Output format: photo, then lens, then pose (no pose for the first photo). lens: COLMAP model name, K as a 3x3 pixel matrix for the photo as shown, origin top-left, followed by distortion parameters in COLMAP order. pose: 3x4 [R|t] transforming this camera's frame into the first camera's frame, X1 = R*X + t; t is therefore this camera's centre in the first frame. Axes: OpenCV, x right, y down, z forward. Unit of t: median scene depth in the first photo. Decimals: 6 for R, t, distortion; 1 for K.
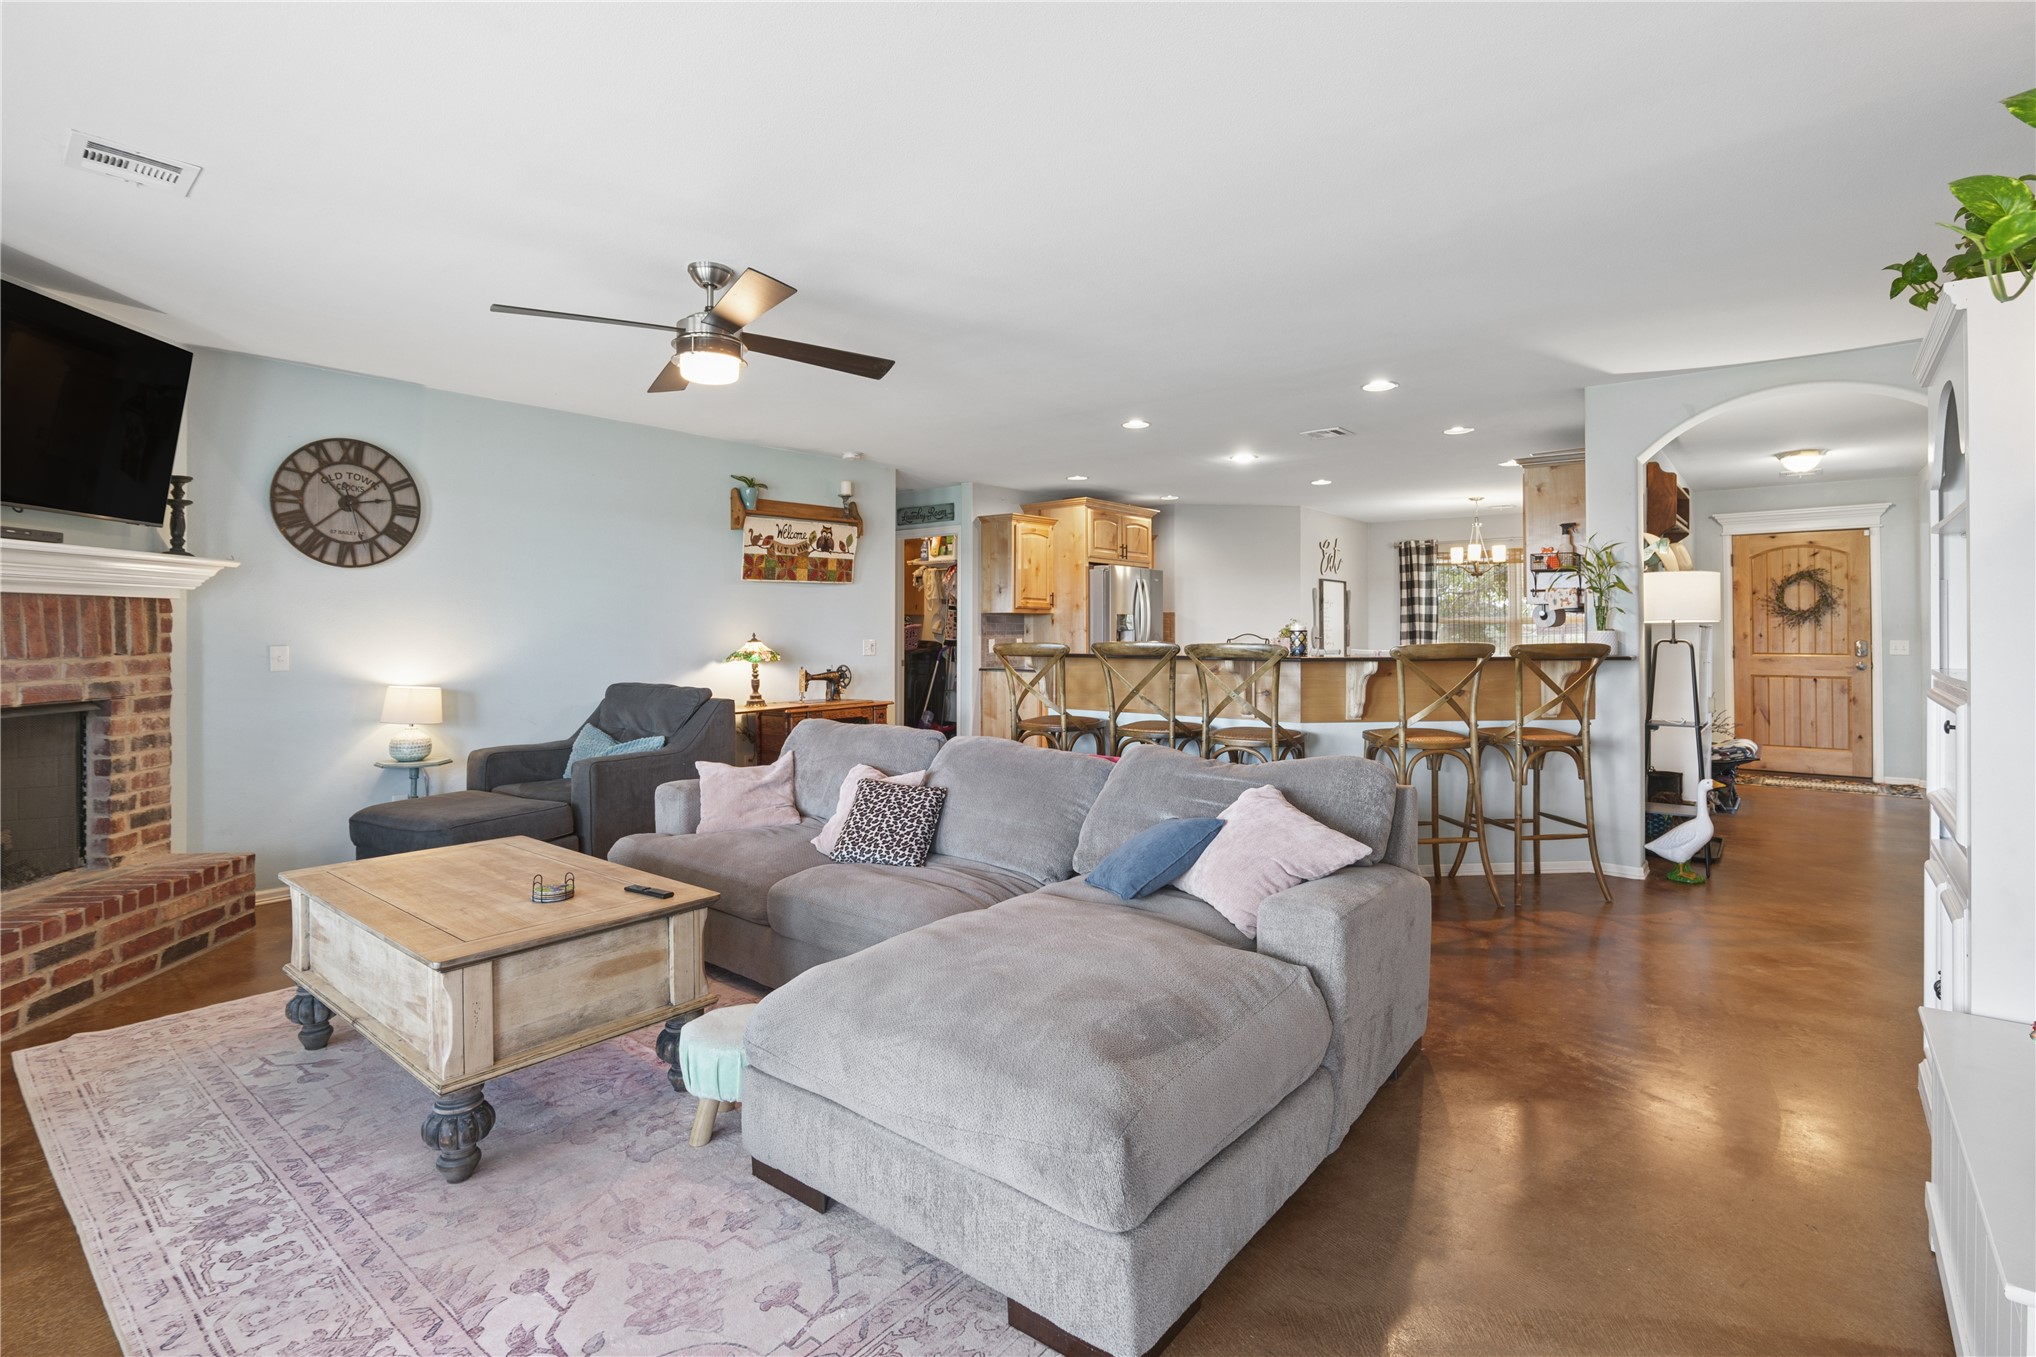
lens RADIAL K [[953.2, 0, 1040.2], [0, 953.2, 613.3], [0, 0, 1]] dist [-0.018704, 0.003112]
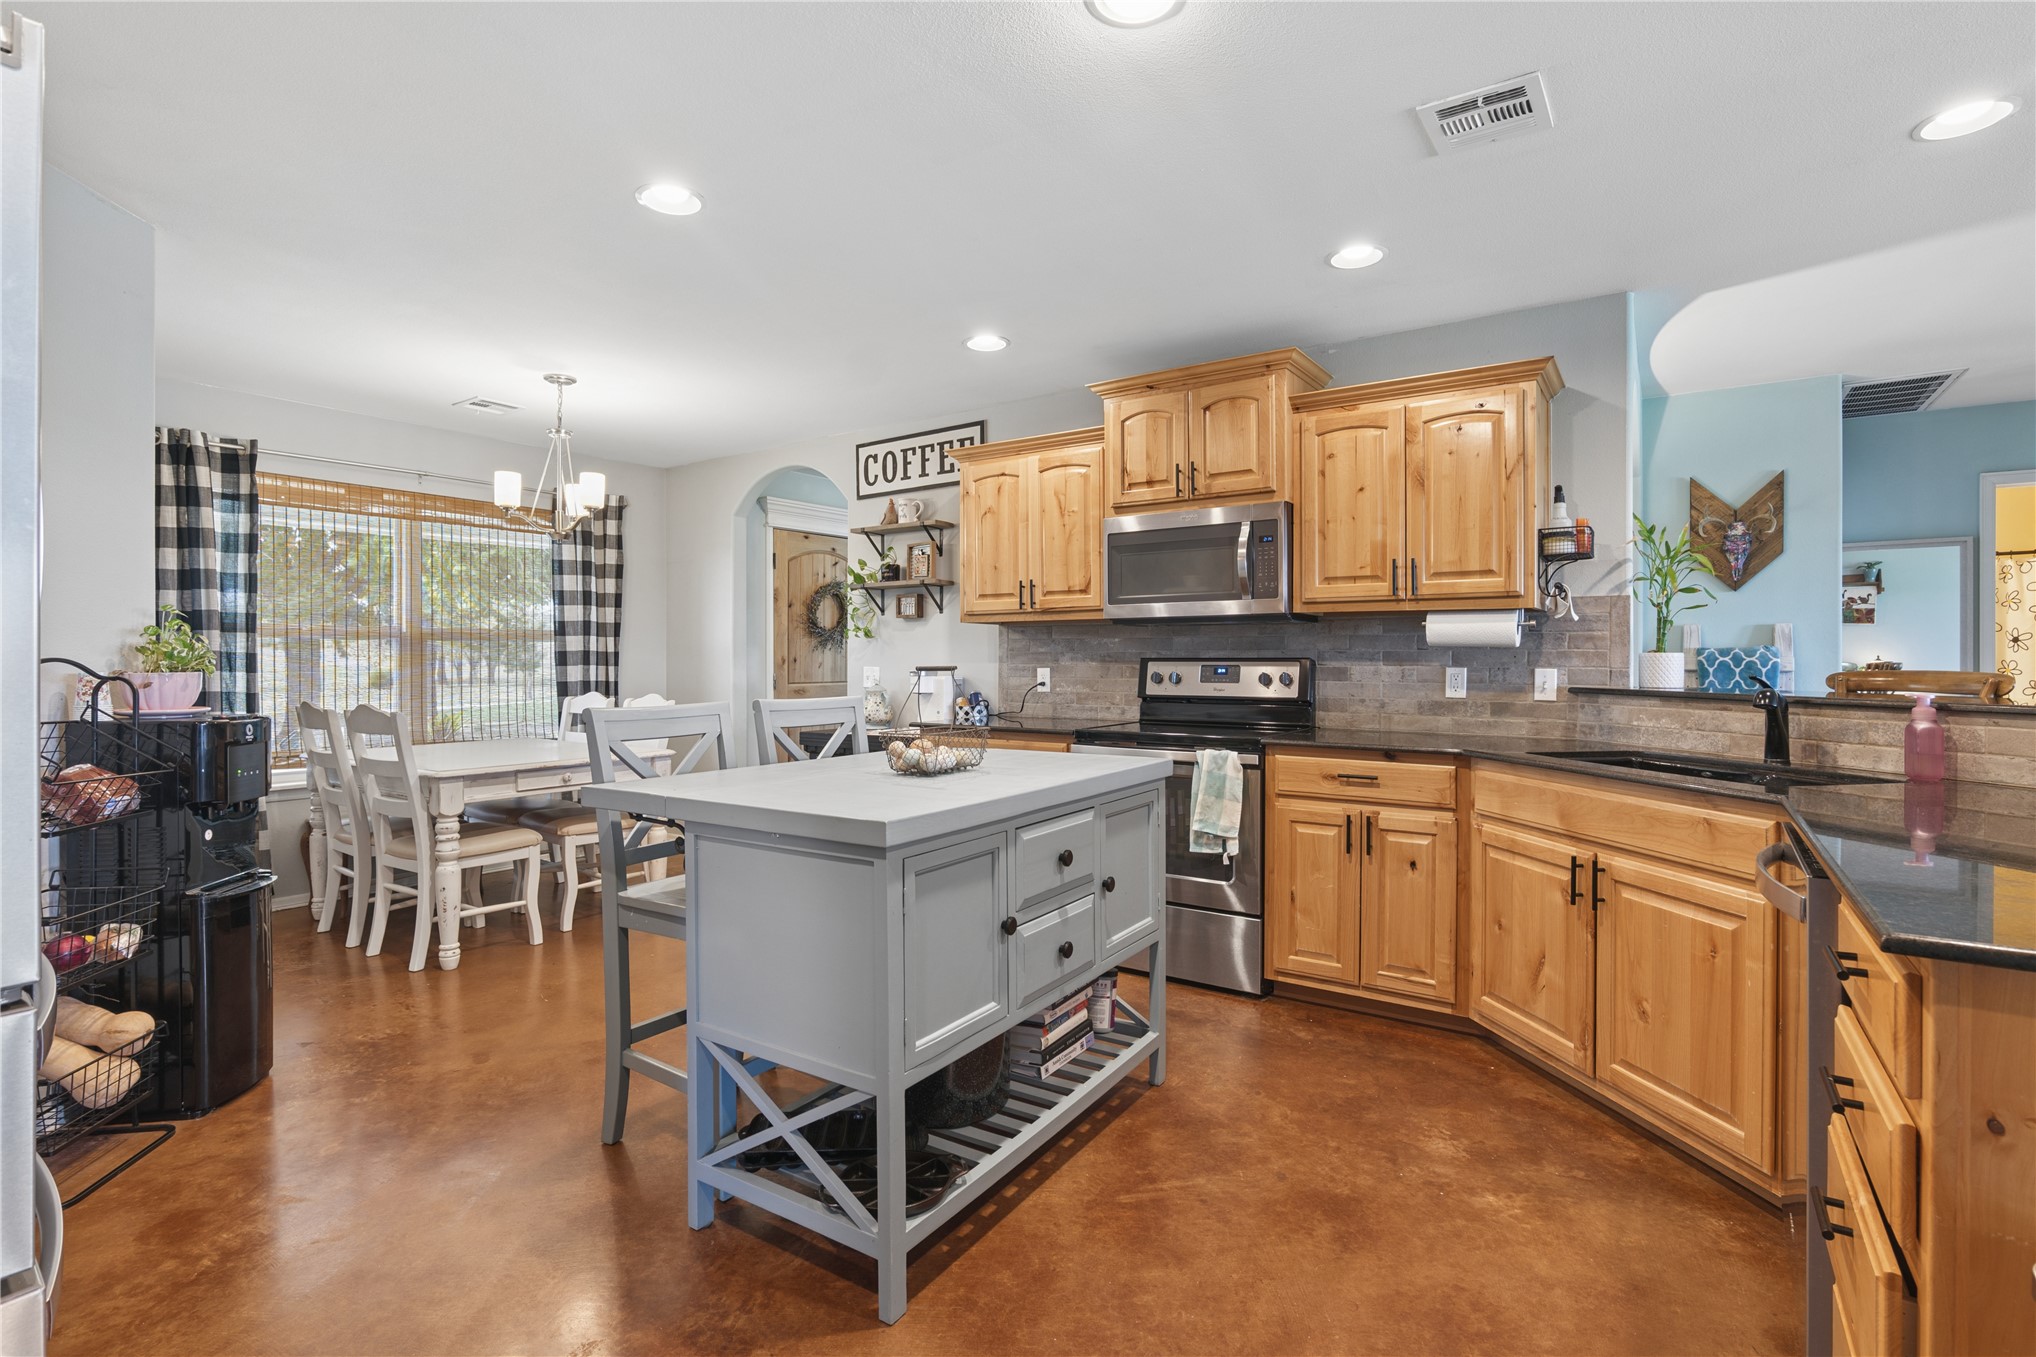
lens RADIAL K [[953.2, 0, 1009.3], [0, 953.2, 668.0], [0, 0, 1]] dist [-0.018704, 0.003112]
pose [[-0.067322, -0.011636, 0.997663, -0.057311], [-0.021738, 0.999712, 0.010193, 0.022373], [-0.997494, -0.021001, -0.067556, 1.098962]]
